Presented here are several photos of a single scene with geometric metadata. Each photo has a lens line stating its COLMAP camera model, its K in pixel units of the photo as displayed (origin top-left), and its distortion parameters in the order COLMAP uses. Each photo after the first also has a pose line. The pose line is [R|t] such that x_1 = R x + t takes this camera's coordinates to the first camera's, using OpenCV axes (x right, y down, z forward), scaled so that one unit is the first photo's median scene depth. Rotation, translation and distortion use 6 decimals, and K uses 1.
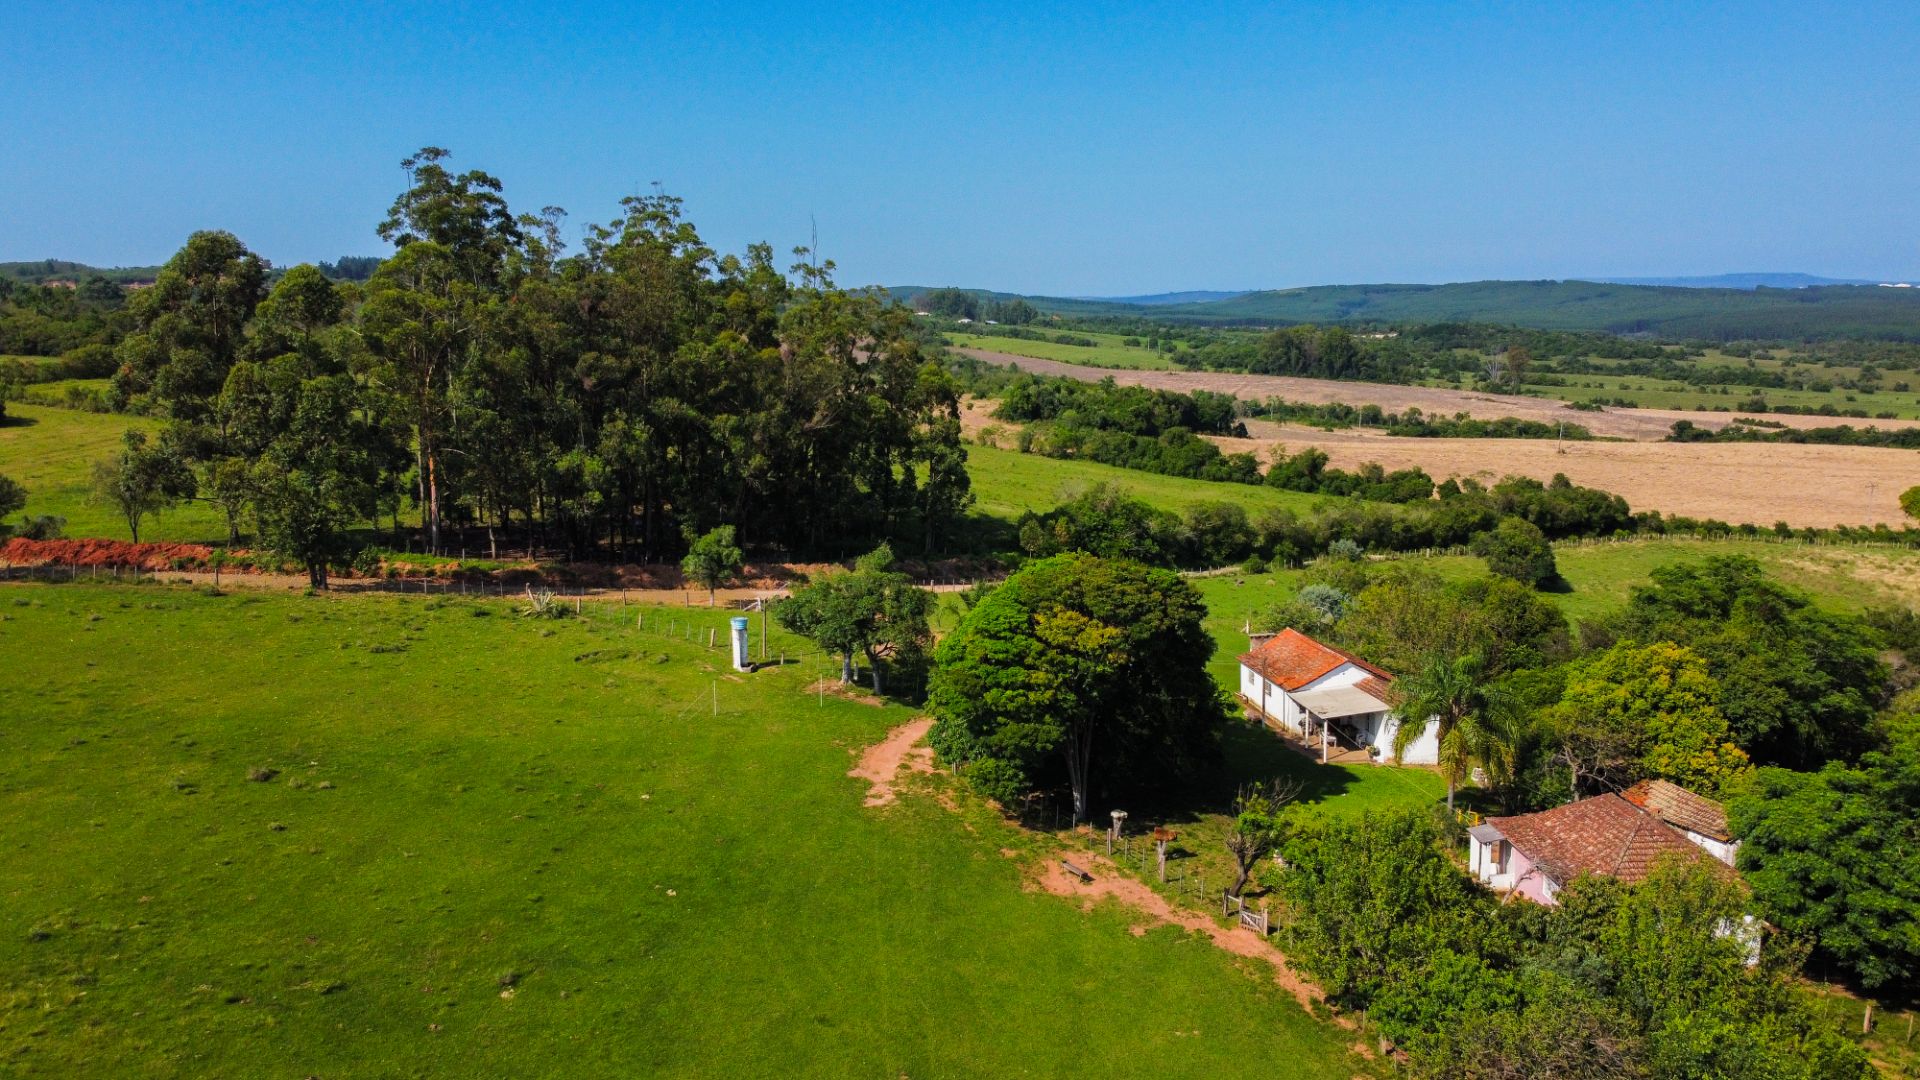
lens RADIAL K [[1452.8, 0, 947.8], [0, 1452.8, 531.6], [0, 0, 1]] dist [0.007170, -0.009148]
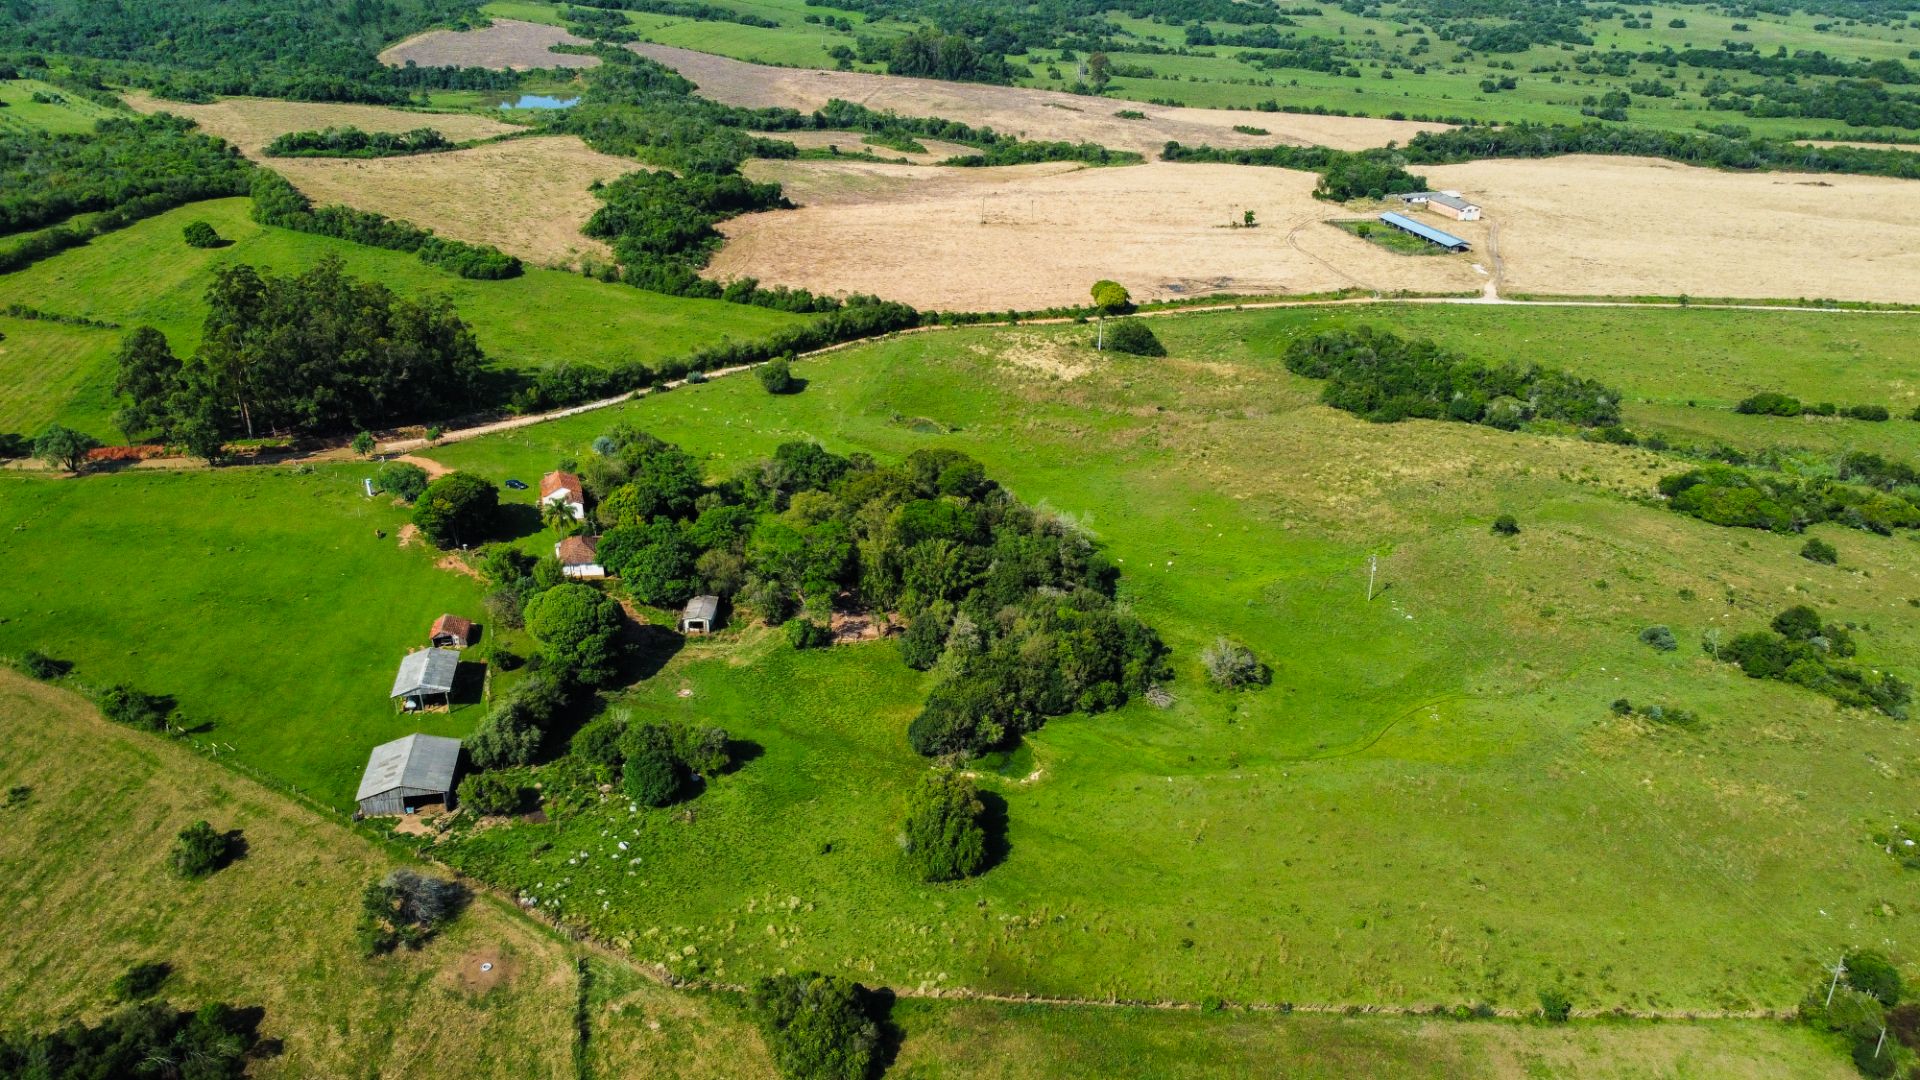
lens RADIAL K [[1452.8, 0, 954.7], [0, 1452.8, 530.7], [0, 0, 1]] dist [0.007170, -0.009148]
pose [[0.988369, -0.058303, 0.140454, 0.620908], [0.017720, 0.961451, 0.274406, -0.634285], [-0.151038, -0.268725, 0.951301, -2.063484]]
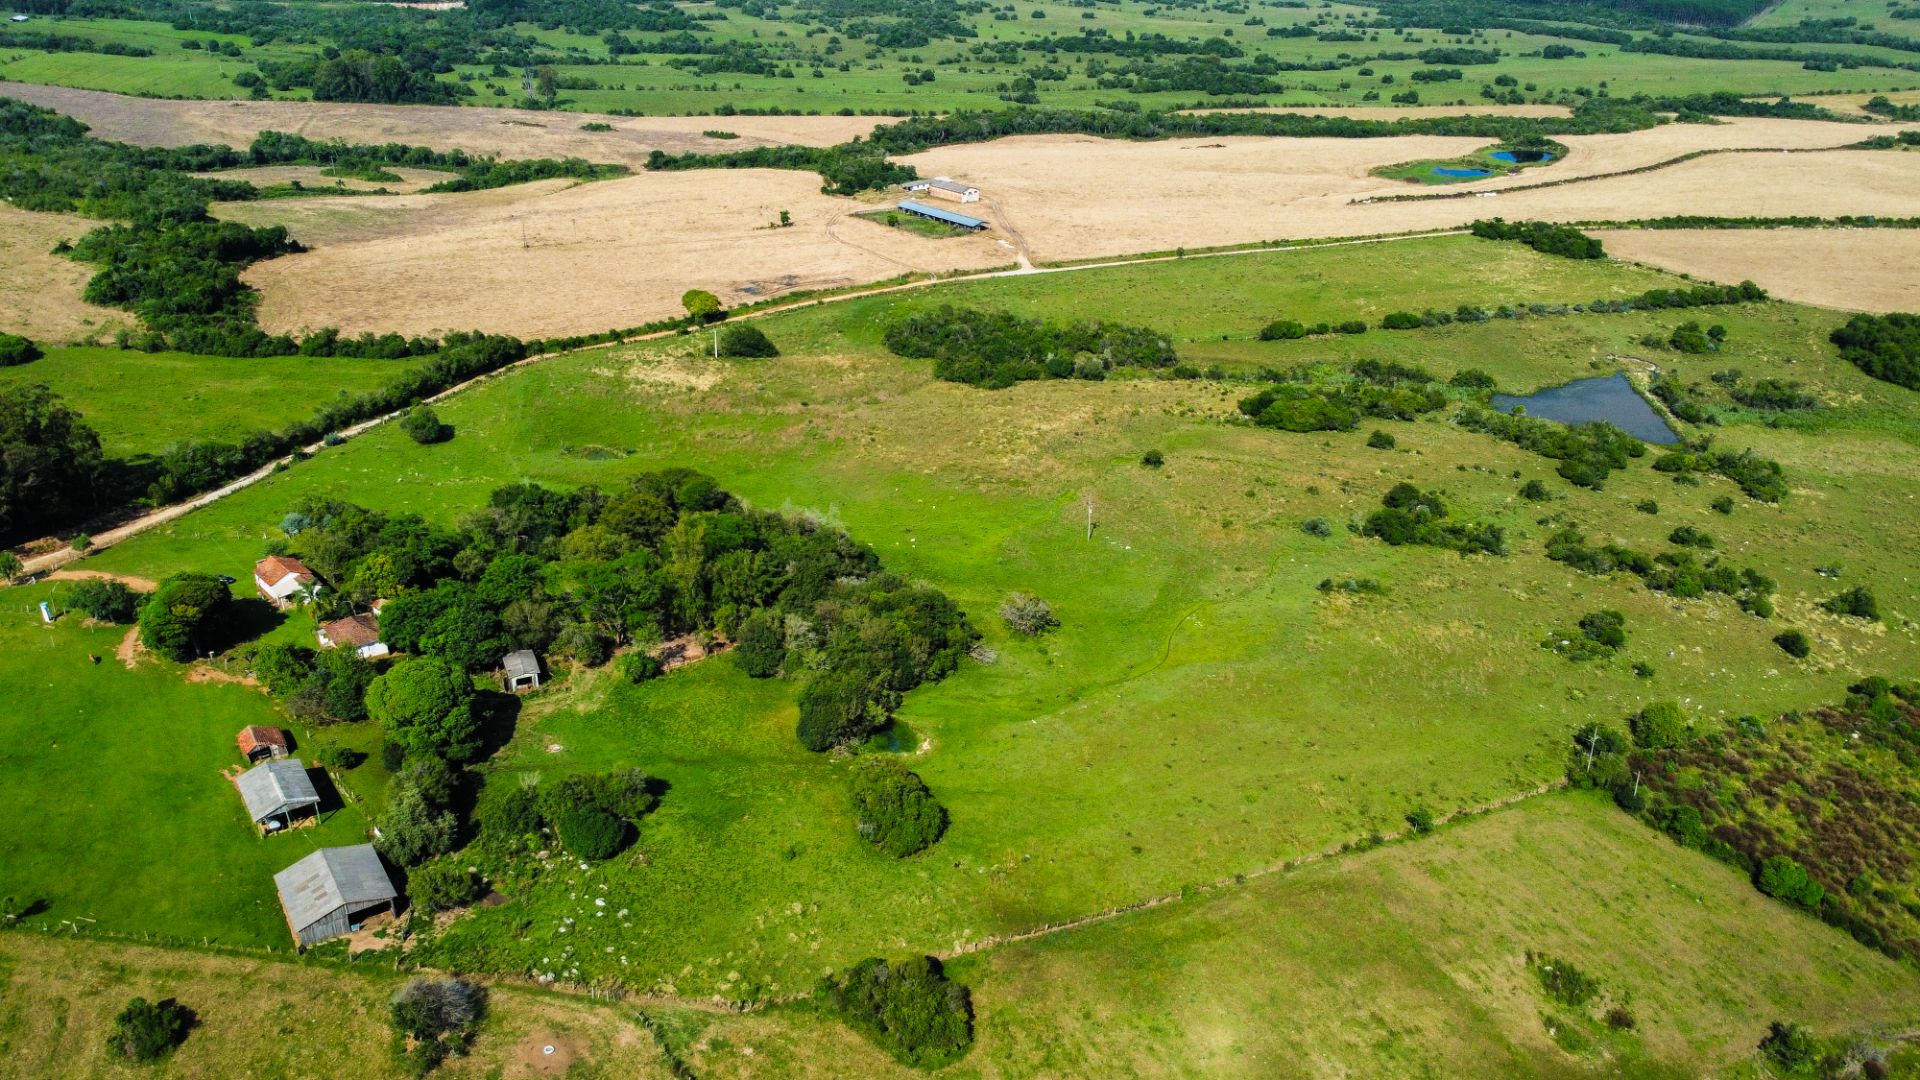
lens RADIAL K [[1452.8, 0, 955.3], [0, 1452.8, 528.9], [0, 0, 1]] dist [0.007170, -0.009148]
pose [[0.839170, -0.220502, 0.497165, -0.037487], [0.079105, 0.953890, 0.289546, -0.678789], [-0.538086, -0.203650, 0.817918, -1.950725]]
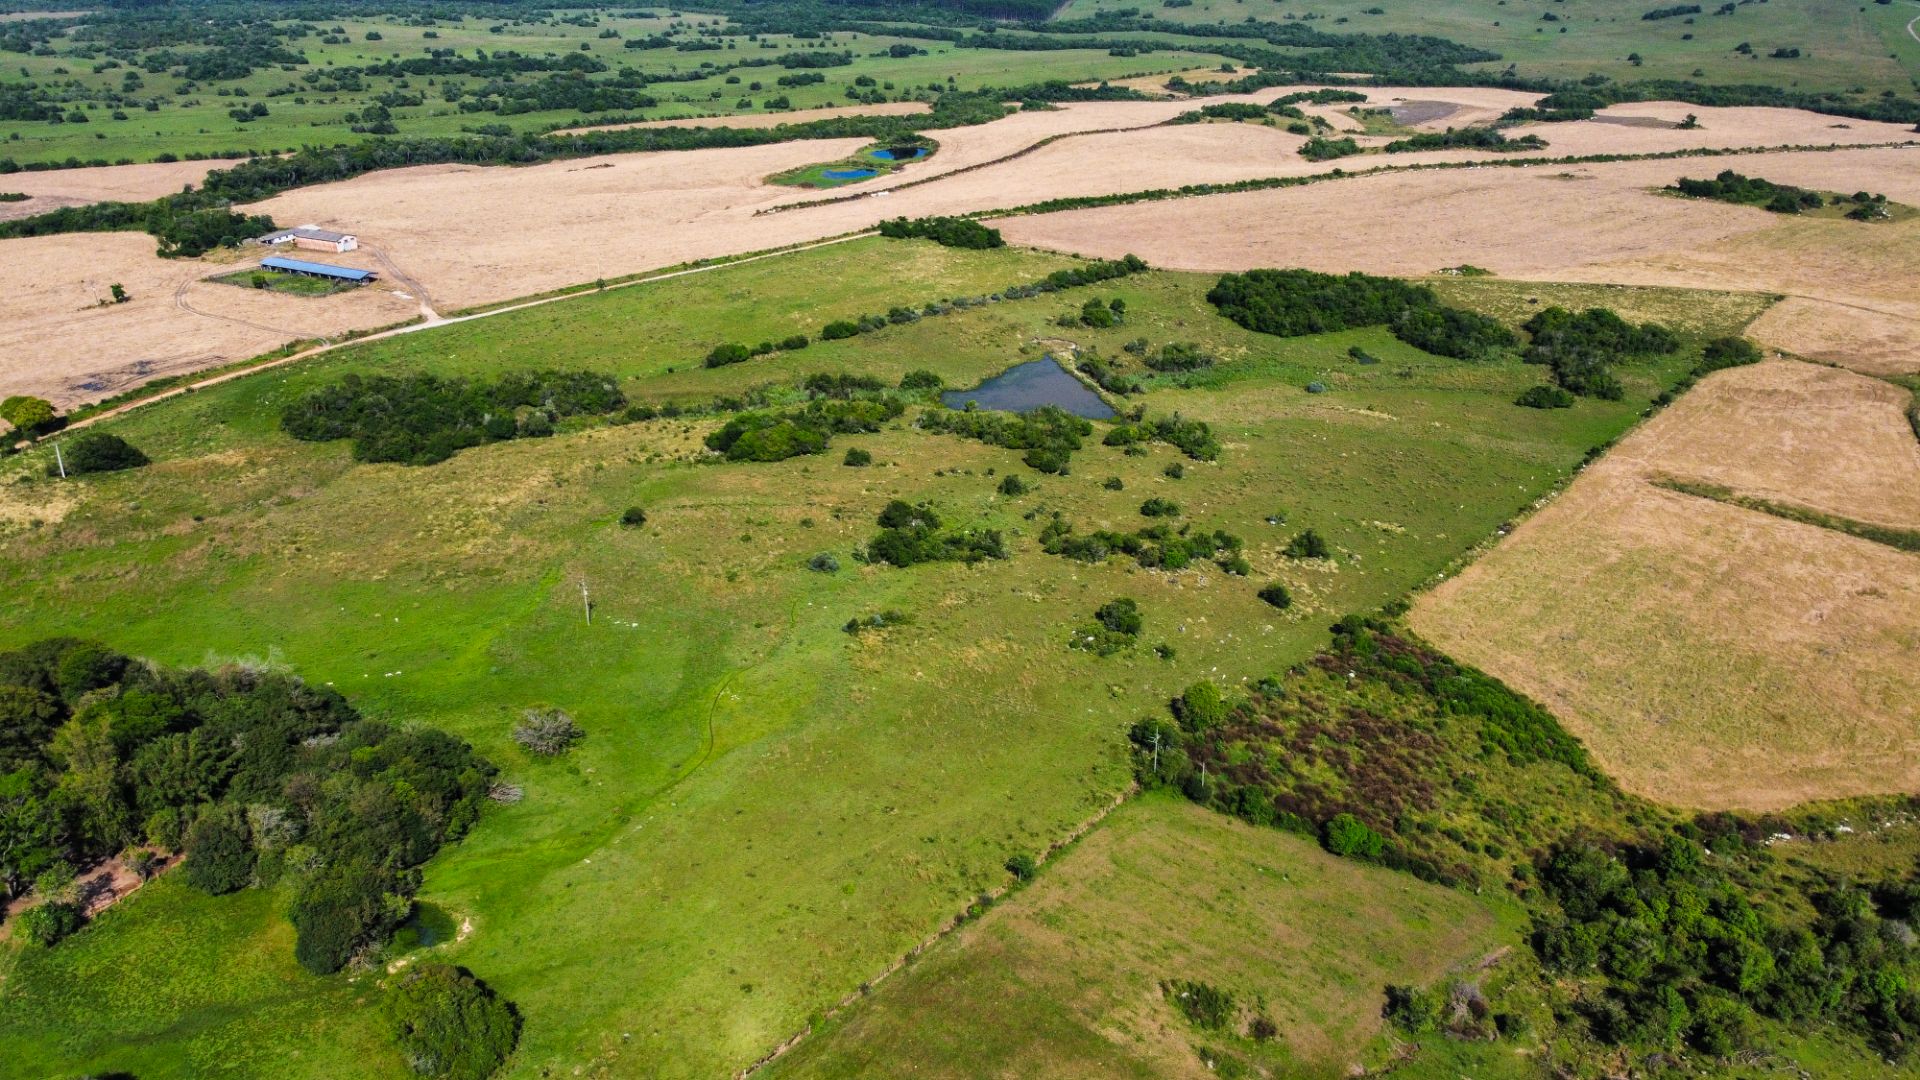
lens RADIAL K [[1452.8, 0, 957.0], [0, 1452.8, 522.6], [0, 0, 1]] dist [0.007170, -0.009148]
pose [[0.539669, -0.338357, 0.770890, 0.047484], [0.128952, 0.938097, 0.321473, -0.723789], [-0.831943, -0.074081, 0.549894, -1.652417]]
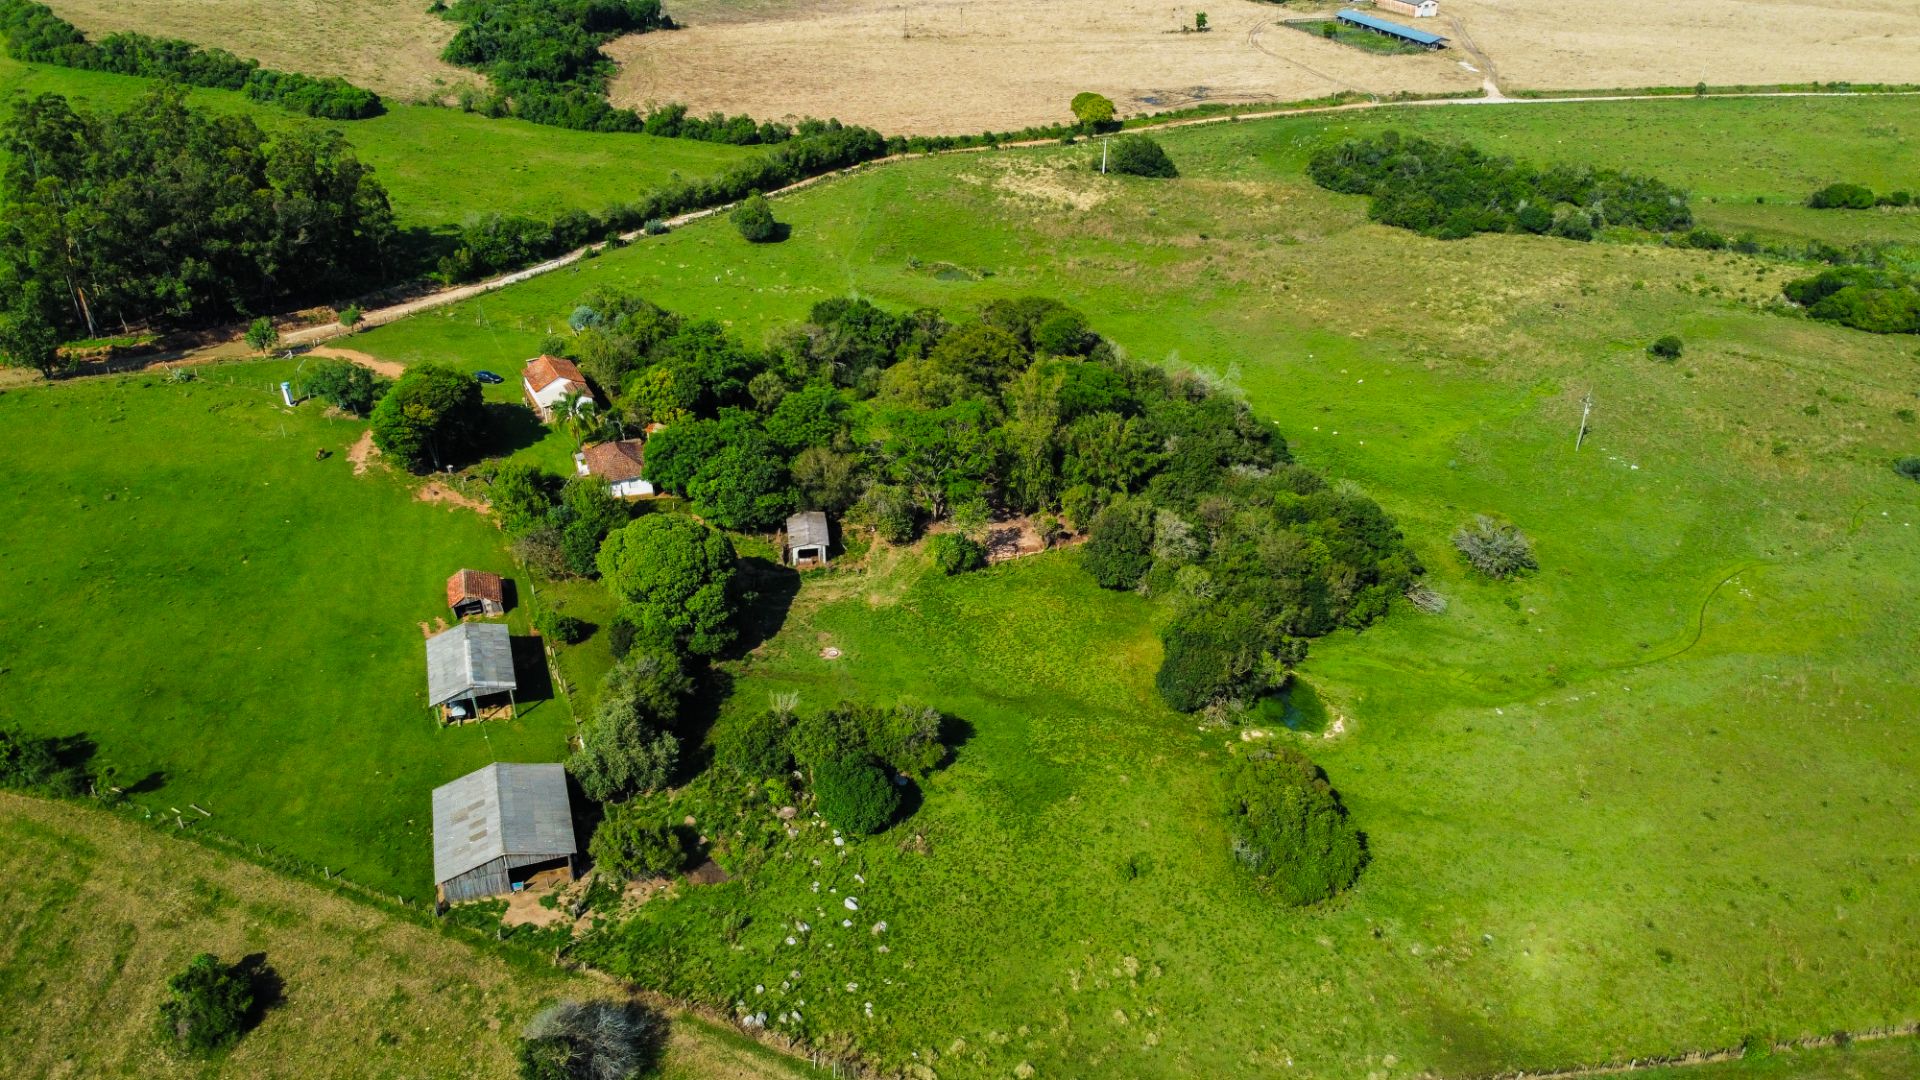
lens RADIAL K [[1452.8, 0, 954.2], [0, 1452.8, 530.3], [0, 0, 1]] dist [0.007170, -0.009148]
pose [[0.954183, -0.149315, 0.259307, 0.215401], [0.044191, 0.927414, 0.371416, -0.495308], [-0.295943, -0.342940, 0.891521, -1.315622]]
